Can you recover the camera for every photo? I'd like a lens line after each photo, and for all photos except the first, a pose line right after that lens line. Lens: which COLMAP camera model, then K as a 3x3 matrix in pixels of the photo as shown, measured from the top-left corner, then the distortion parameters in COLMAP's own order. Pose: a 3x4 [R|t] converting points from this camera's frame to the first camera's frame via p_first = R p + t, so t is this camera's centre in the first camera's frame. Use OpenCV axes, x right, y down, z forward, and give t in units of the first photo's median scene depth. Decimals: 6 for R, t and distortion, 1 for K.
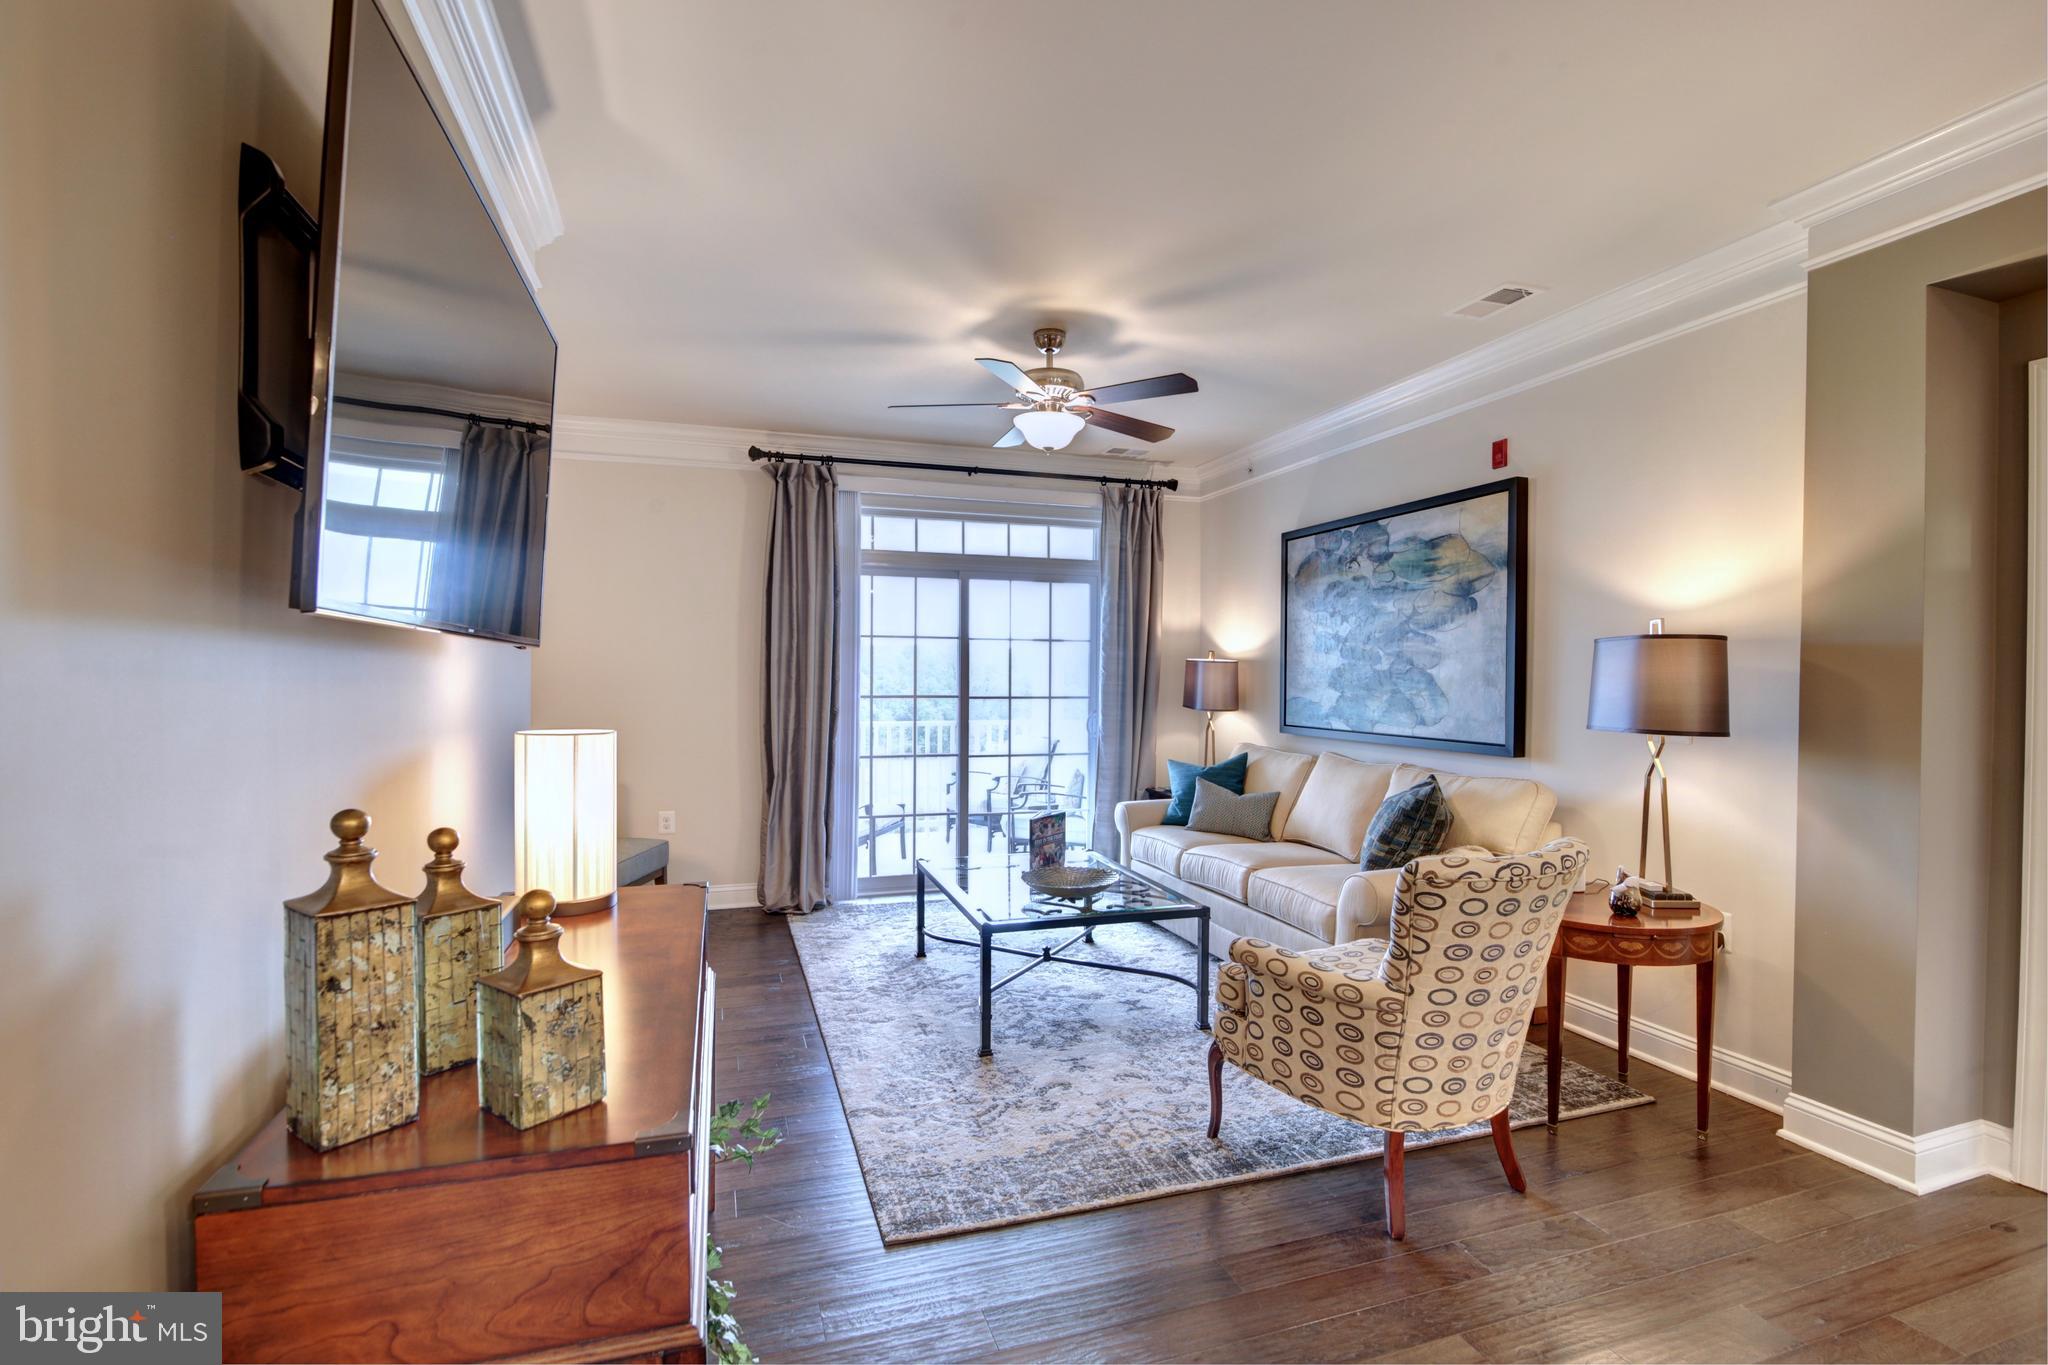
lens RADIAL K [[937.7, 0, 1026.7], [0, 937.7, 691.1], [0, 0, 1]] dist [-0.020925, 0.000804]
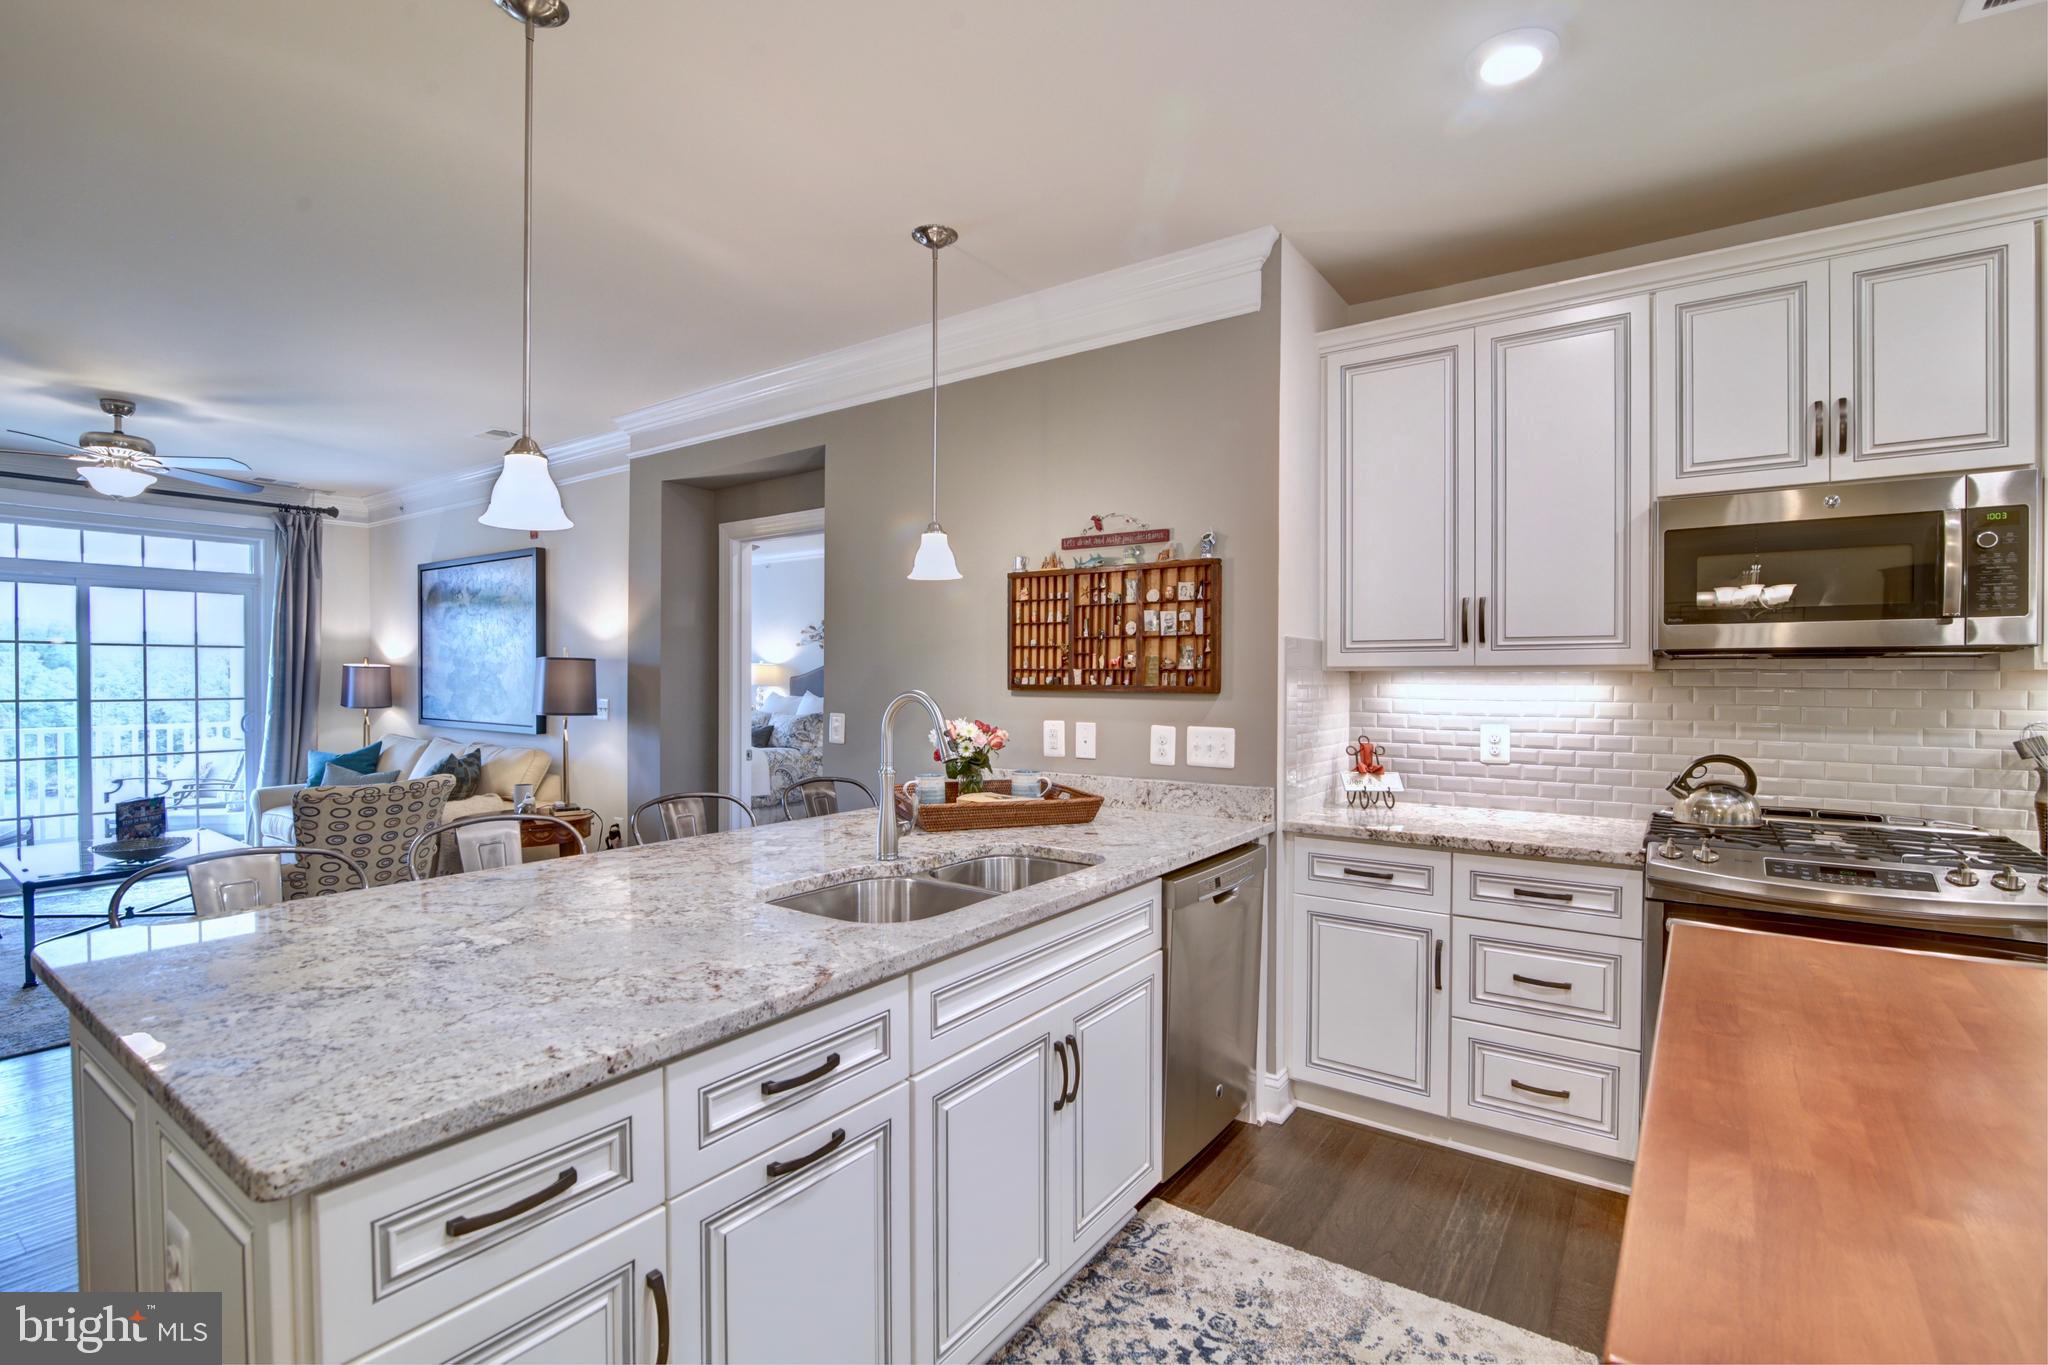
lens RADIAL K [[937.7, 0, 1024.7], [0, 937.7, 687.1], [0, 0, 1]] dist [-0.020925, 0.000804]
pose [[0.806830, -0.011912, 0.590663, 0.191734], [0.011563, 0.999924, 0.004371, -0.001556], [-0.590670, 0.003304, 0.806906, -0.477654]]
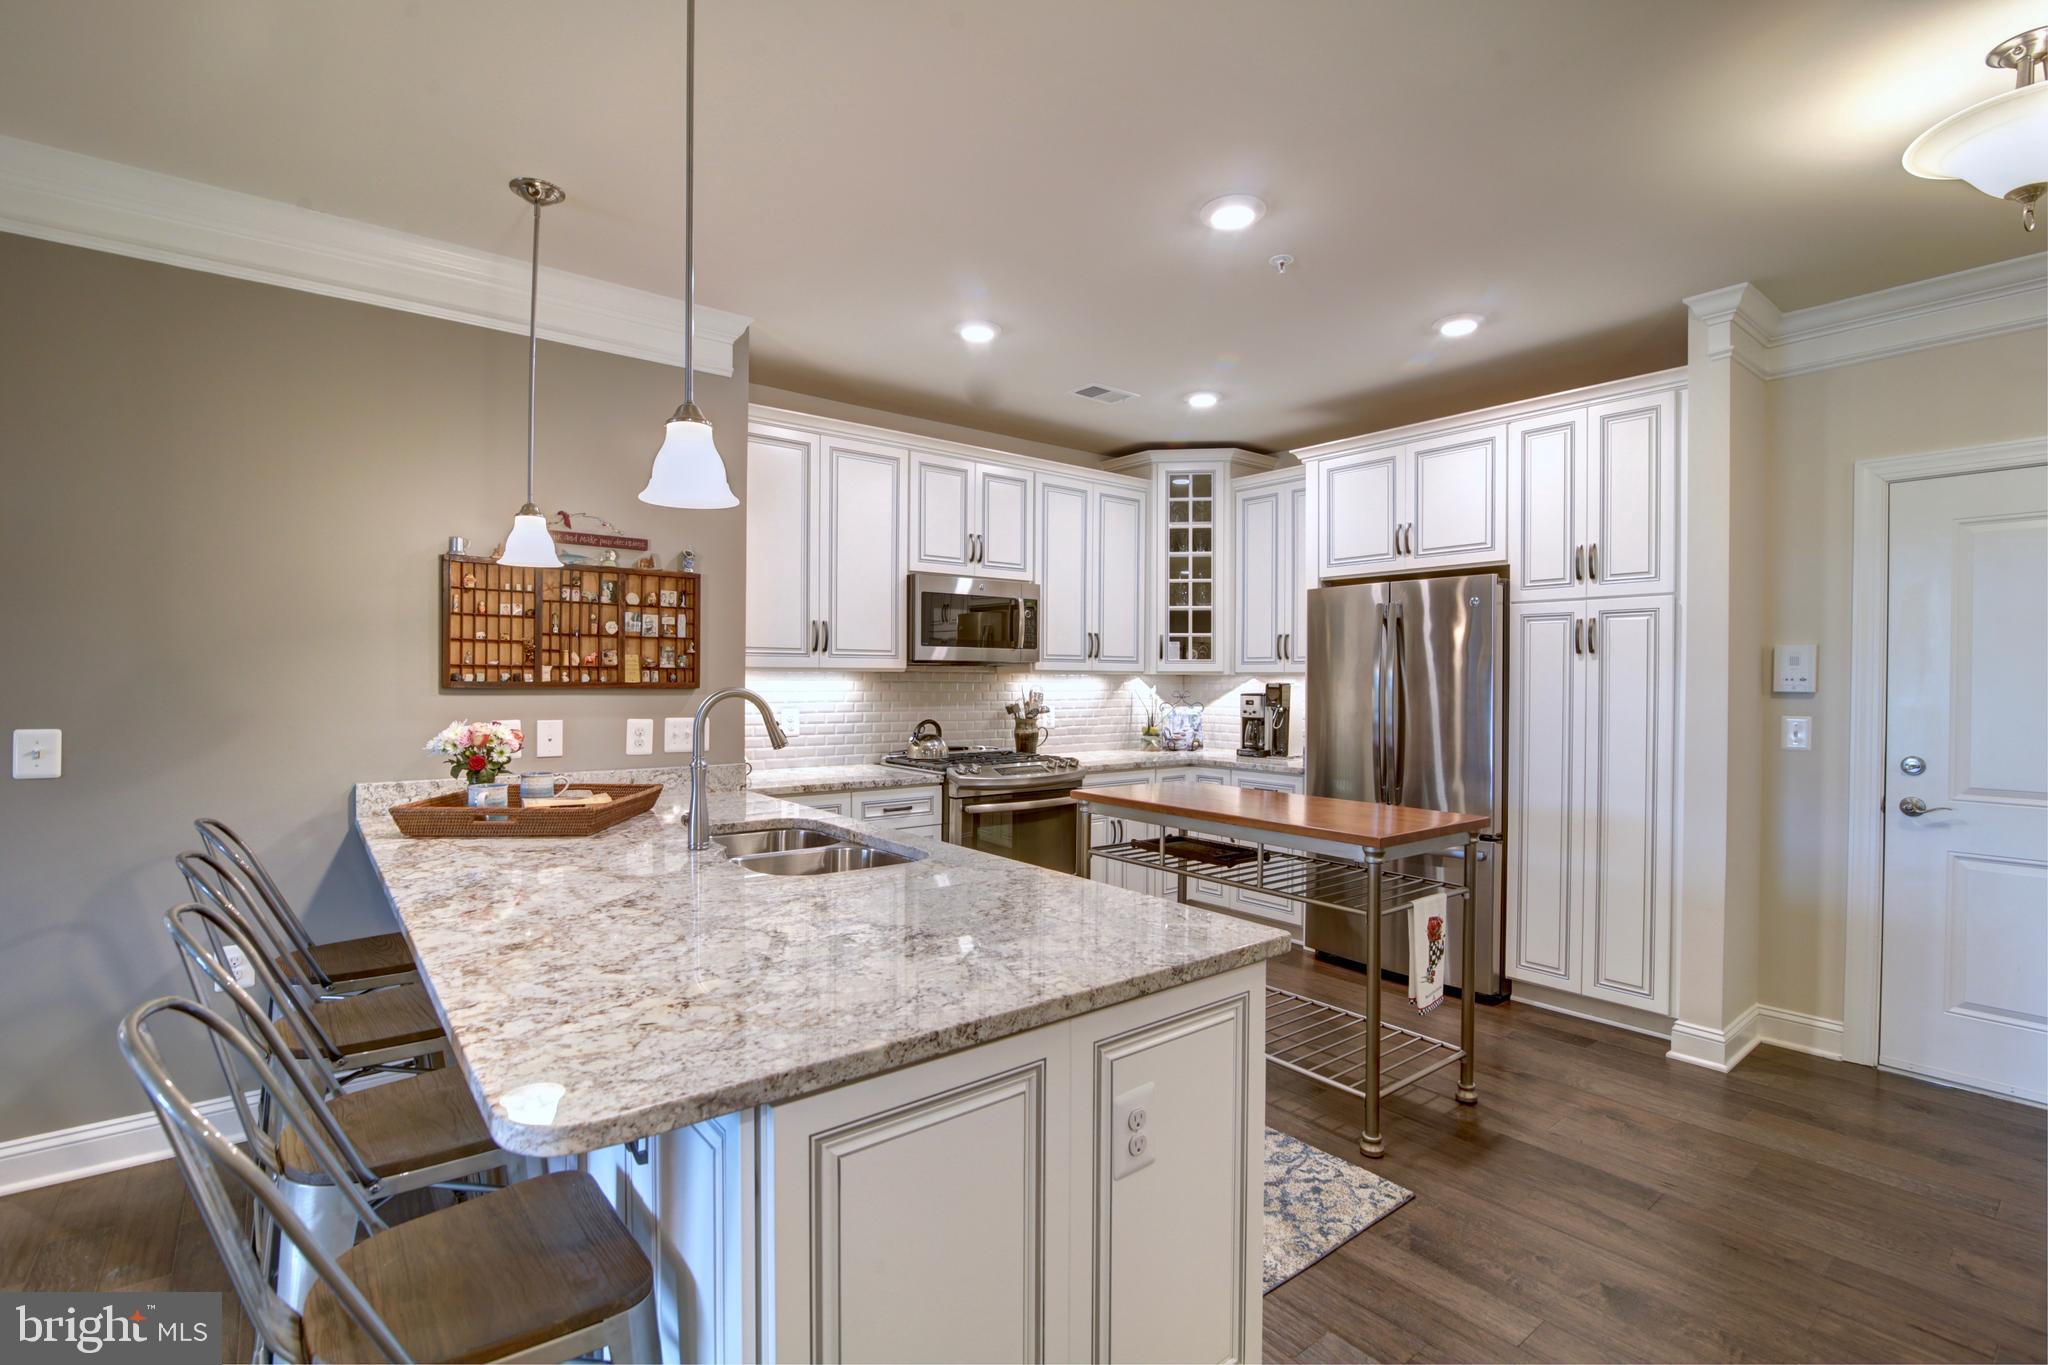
lens RADIAL K [[937.7, 0, 1026.0], [0, 937.7, 688.1], [0, 0, 1]] dist [-0.020925, 0.000804]
pose [[-0.345349, -0.019037, 0.938281, -0.082457], [0.003370, 0.999763, 0.021524, -0.007667], [-0.938468, 0.010595, -0.345202, -0.082338]]
